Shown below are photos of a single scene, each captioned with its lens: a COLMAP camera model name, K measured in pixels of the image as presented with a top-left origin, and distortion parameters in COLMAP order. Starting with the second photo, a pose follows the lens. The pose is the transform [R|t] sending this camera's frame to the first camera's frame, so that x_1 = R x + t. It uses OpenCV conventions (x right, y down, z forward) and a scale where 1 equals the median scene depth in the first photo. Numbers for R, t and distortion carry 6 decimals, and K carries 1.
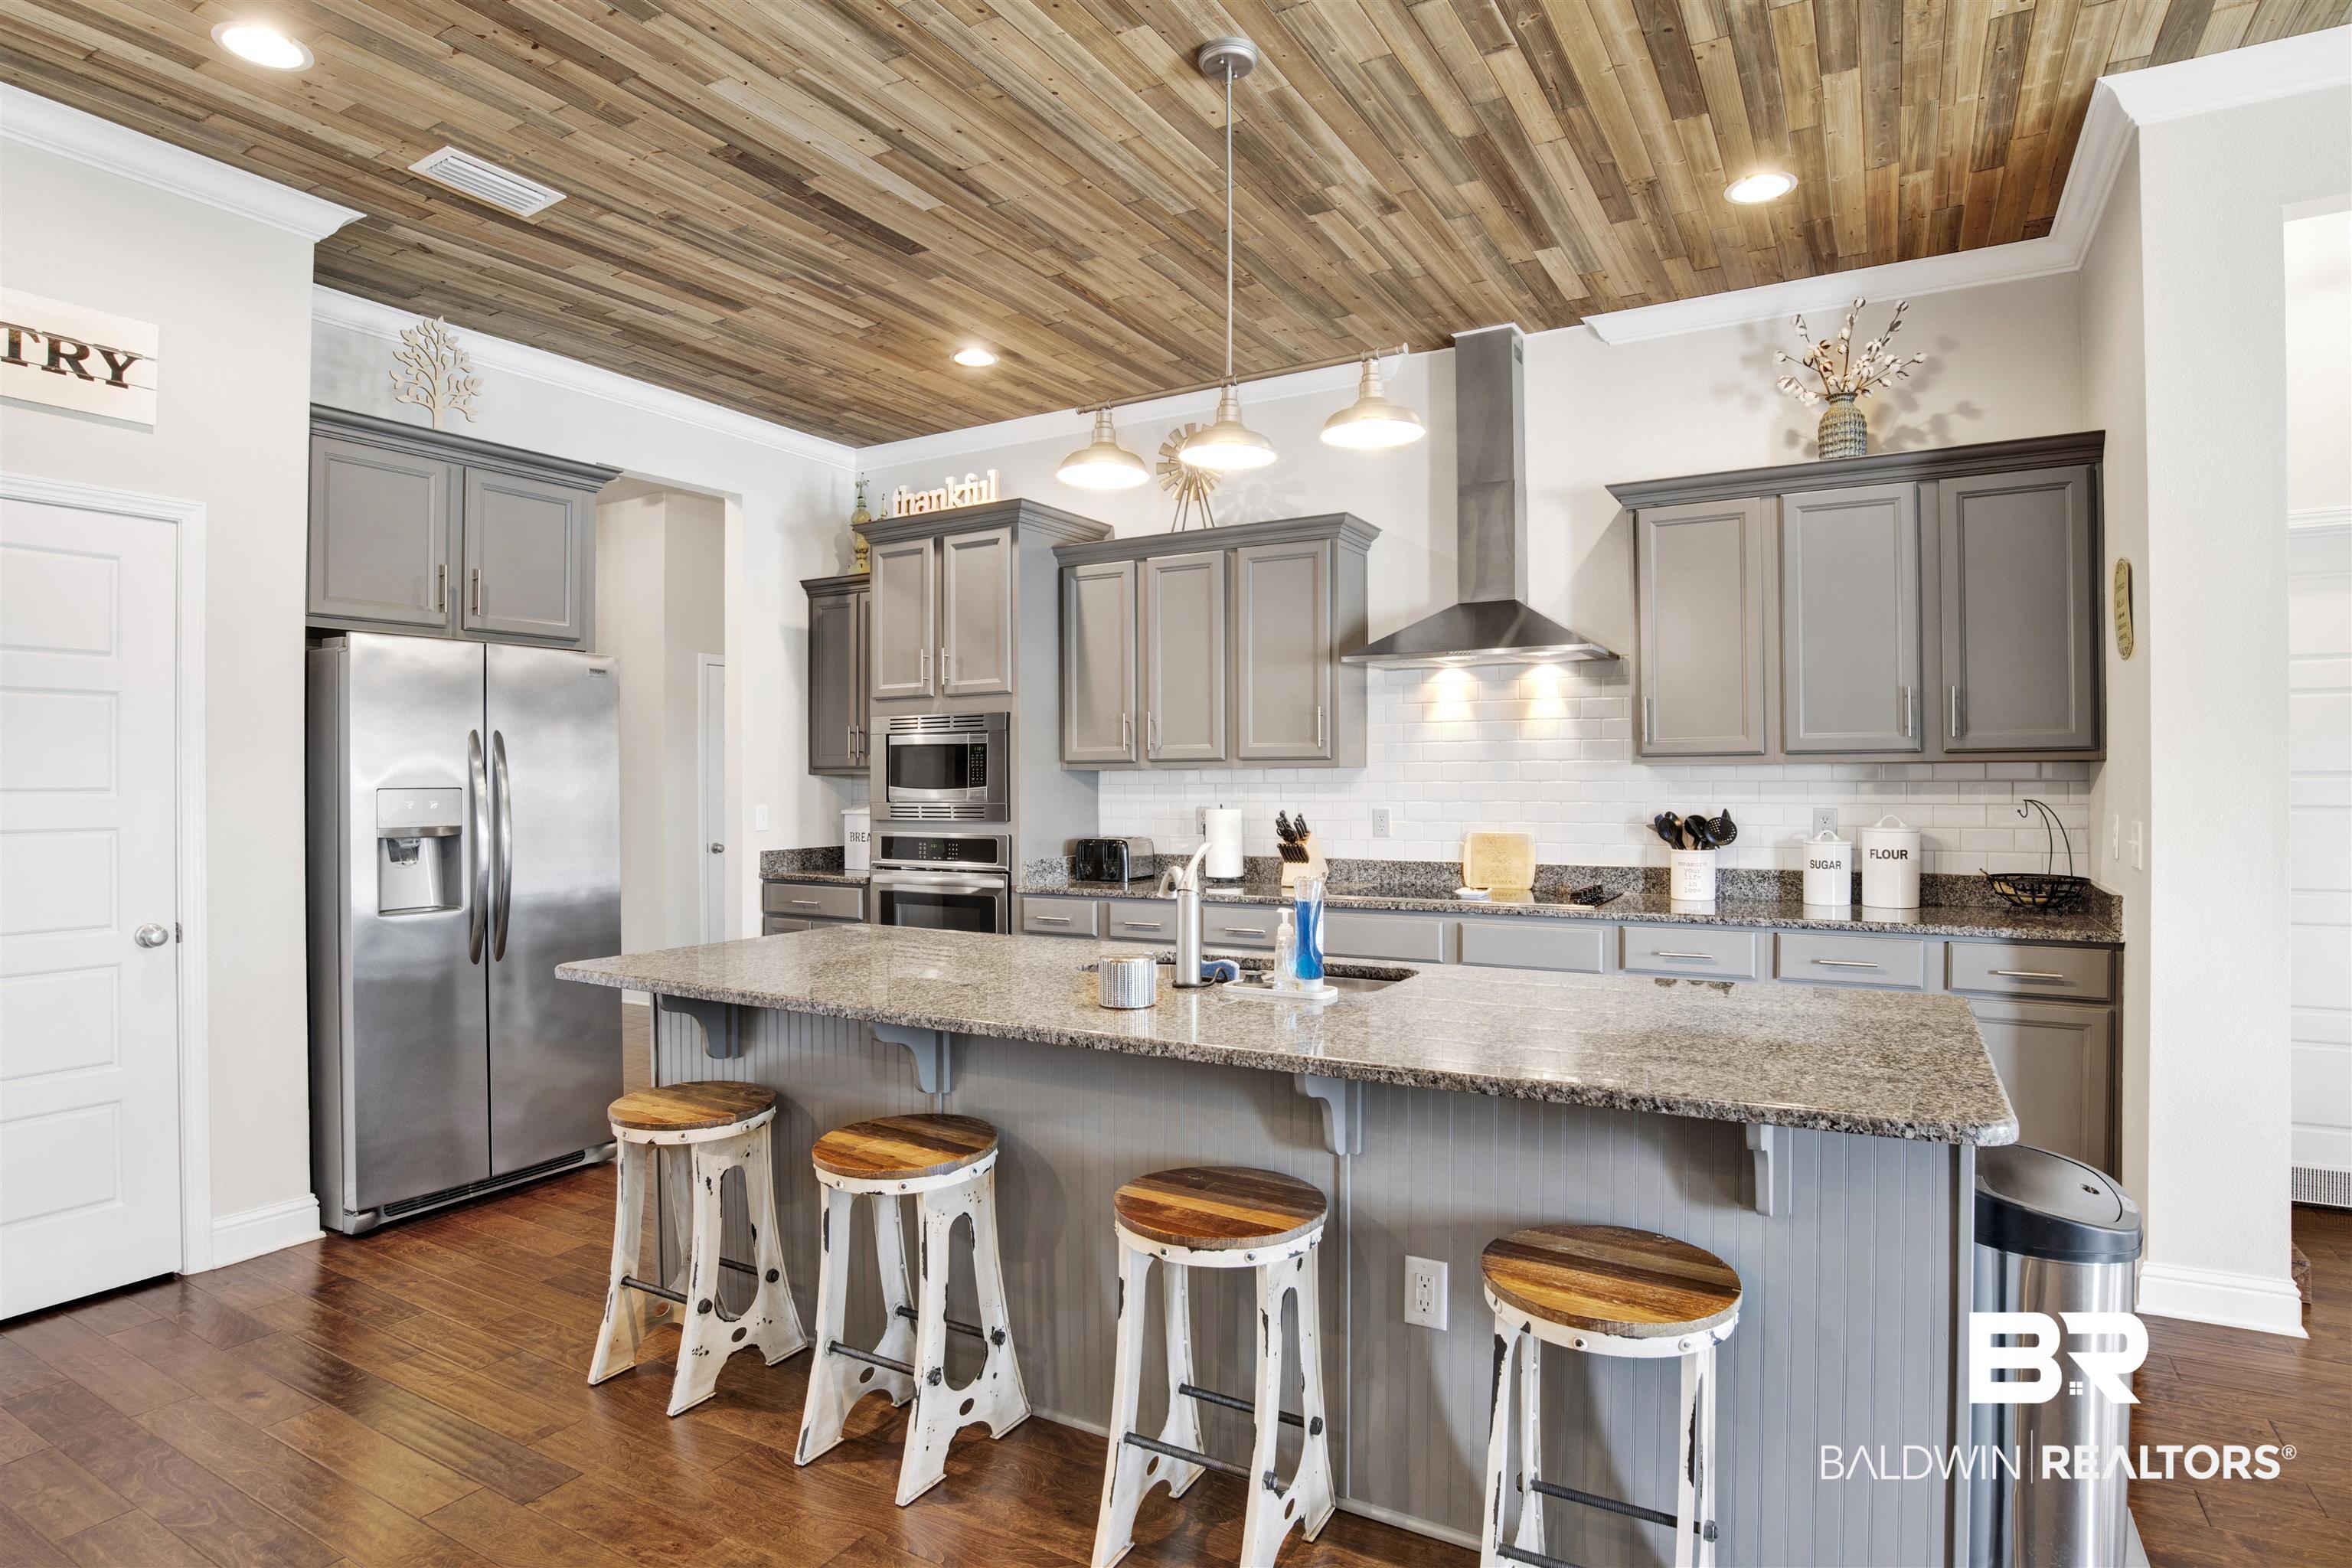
lens RADIAL K [[1257.0, 0, 1178.3], [0, 1257.0, 766.3], [0, 0, 1]] dist [-0.042636, 0.000562]
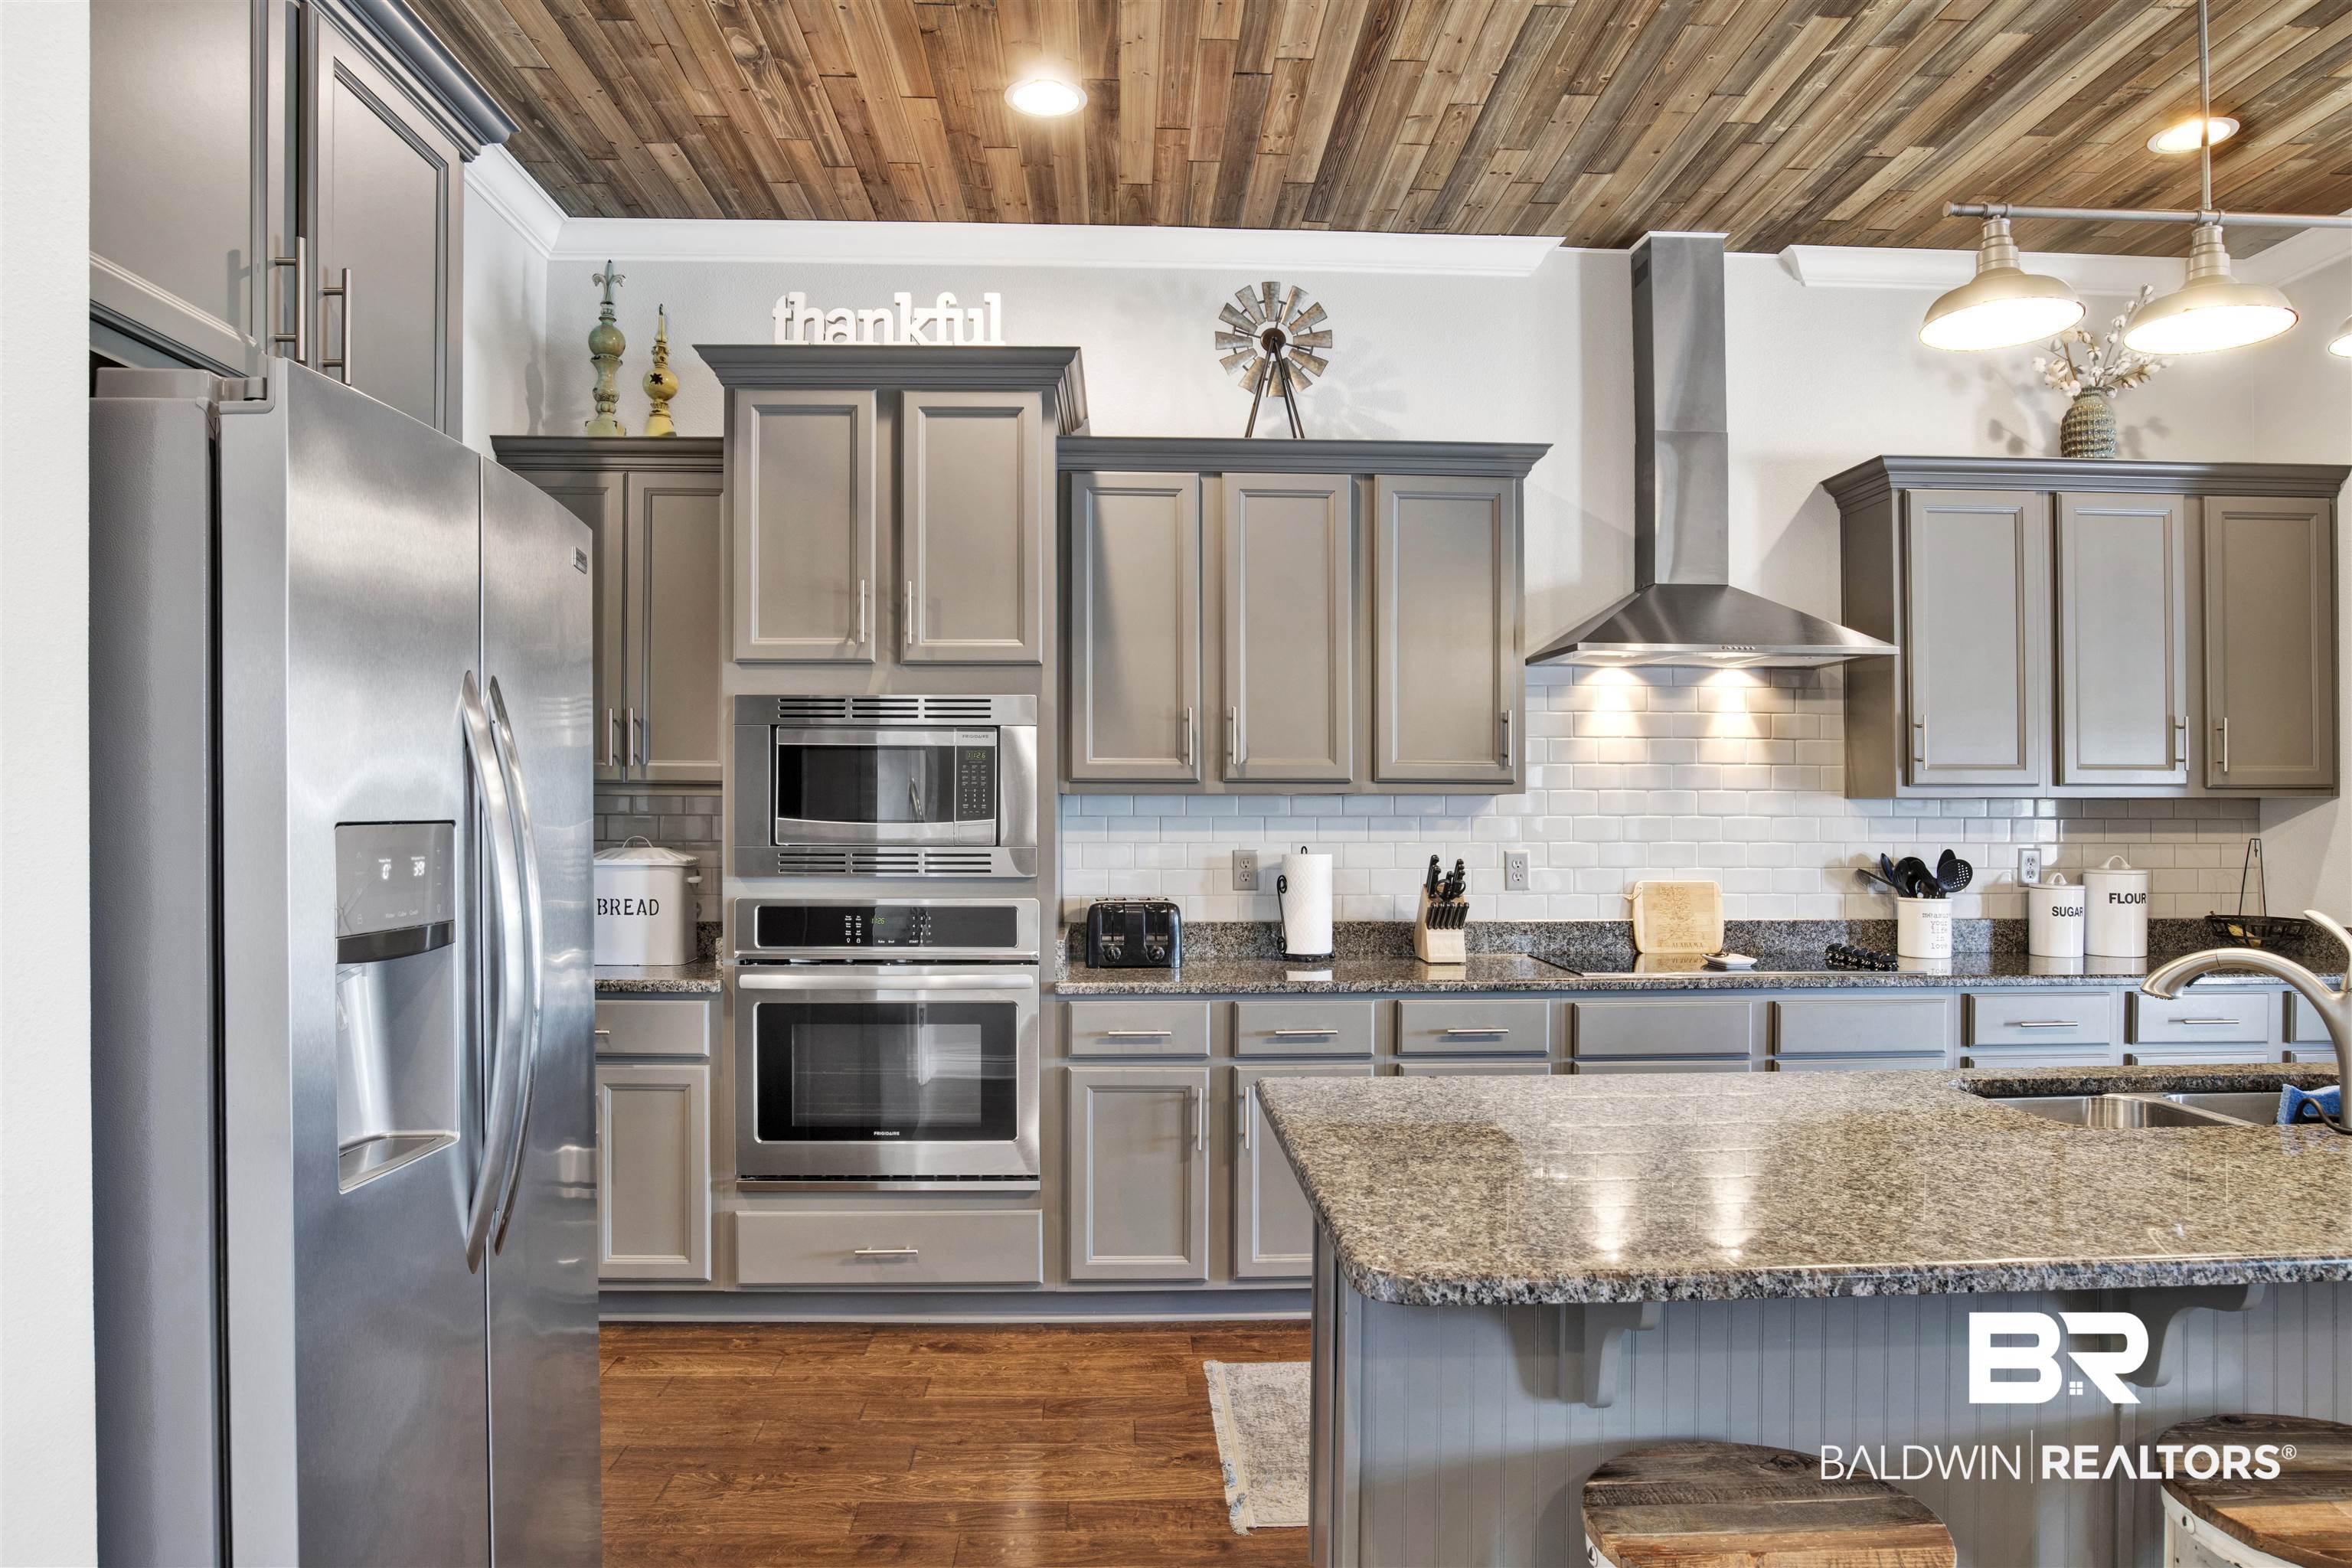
lens RADIAL K [[1500.1, 0, 1167.5], [0, 1500.1, 790.2], [0, 0, 1]] dist [-0.045855, 0.019330]
pose [[0.841721, 0.015331, 0.539694, -0.499461], [-0.013601, 0.999882, -0.007191, 0.006841], [-0.539741, -0.001288, 0.841830, 0.379595]]
